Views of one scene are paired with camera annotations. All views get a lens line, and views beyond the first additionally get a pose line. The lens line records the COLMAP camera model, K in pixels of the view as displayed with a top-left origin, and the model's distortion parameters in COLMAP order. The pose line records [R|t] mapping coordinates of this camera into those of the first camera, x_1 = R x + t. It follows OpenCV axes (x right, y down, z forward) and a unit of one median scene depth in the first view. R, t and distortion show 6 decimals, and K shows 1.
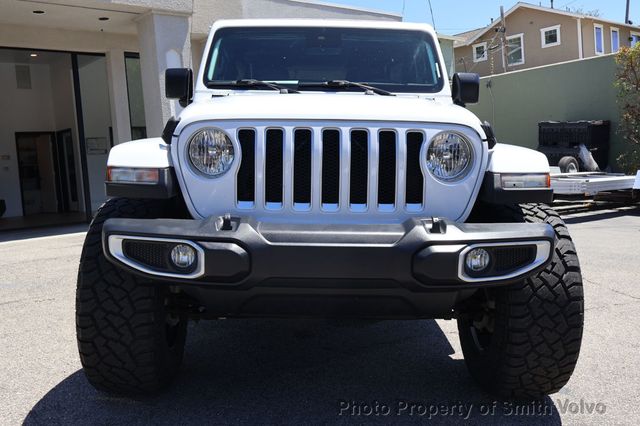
lens RADIAL K [[645.6, 0, 319.4], [0, 645.6, 212.6], [0, 0, 1]] dist [0.026880, 0.000000]
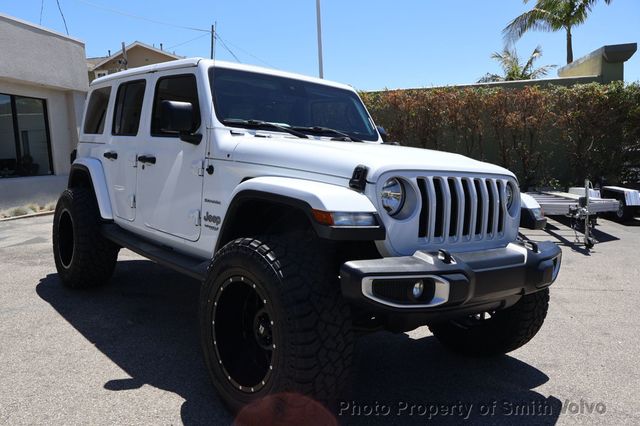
lens RADIAL K [[549.9, 0, 314.3], [0, 549.9, 218.6], [0, 0, 1]] dist [-0.006406, 0.031521]
pose [[0.780965, -0.031464, 0.623782, -0.894976], [0.029774, 0.999470, 0.013138, -0.071461], [-0.623865, 0.008312, 0.781488, 0.313560]]
